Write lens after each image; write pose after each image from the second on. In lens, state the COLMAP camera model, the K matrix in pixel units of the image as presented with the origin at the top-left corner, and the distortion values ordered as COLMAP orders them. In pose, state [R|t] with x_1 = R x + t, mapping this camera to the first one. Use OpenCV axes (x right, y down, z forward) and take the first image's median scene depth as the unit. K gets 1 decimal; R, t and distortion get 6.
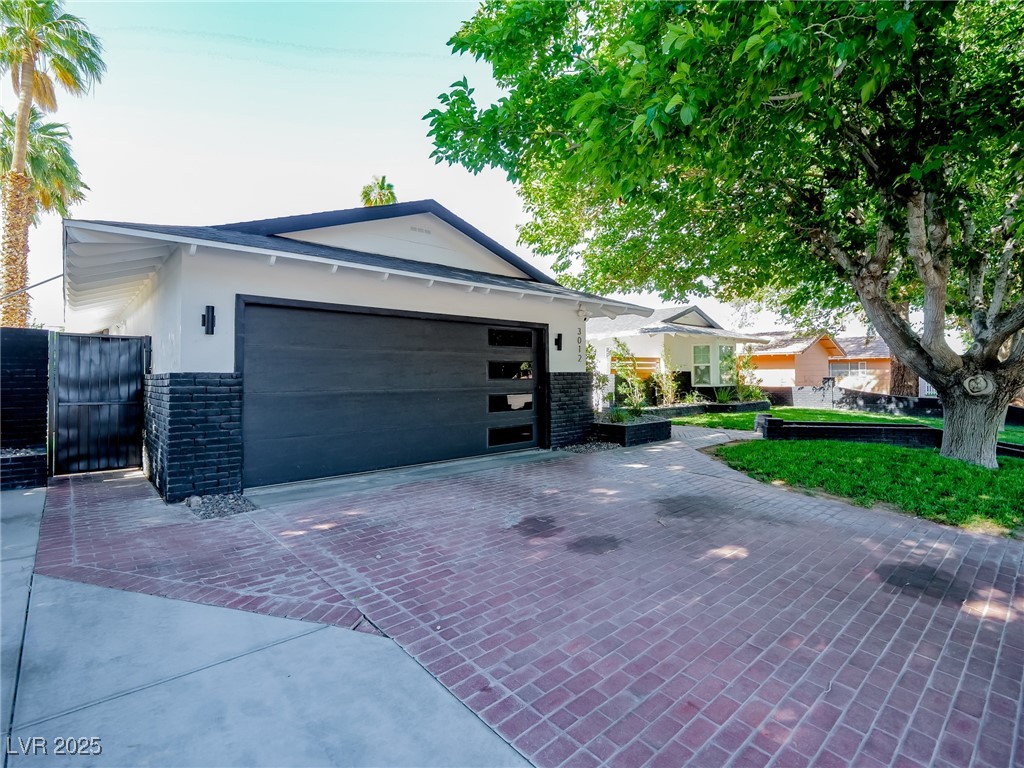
lens RADIAL K [[497.4, 0, 505.9], [0, 497.4, 370.1], [0, 0, 1]] dist [-0.015281, -0.000840]
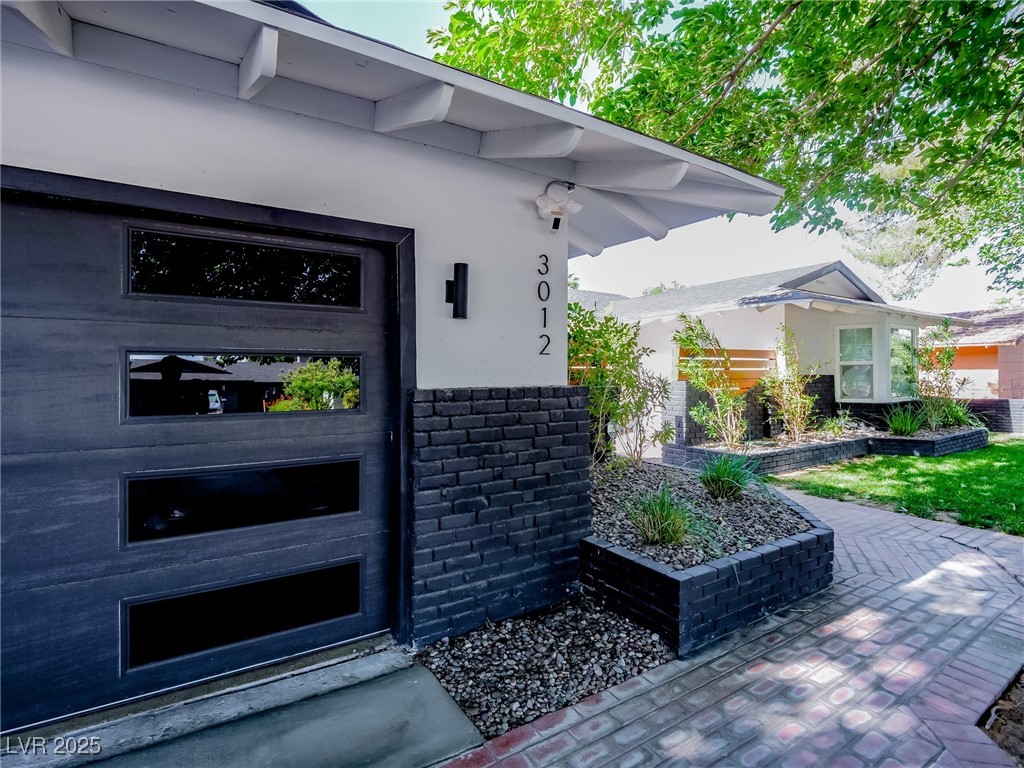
lens RADIAL K [[497.4, 0, 505.9], [0, 497.4, 370.1], [0, 0, 1]] dist [-0.015281, -0.000840]
pose [[0.984517, 0.002486, -0.175271, 0.133816], [-0.001613, 0.999986, 0.005124, -0.006077], [0.175281, -0.004762, 0.984507, 0.490566]]
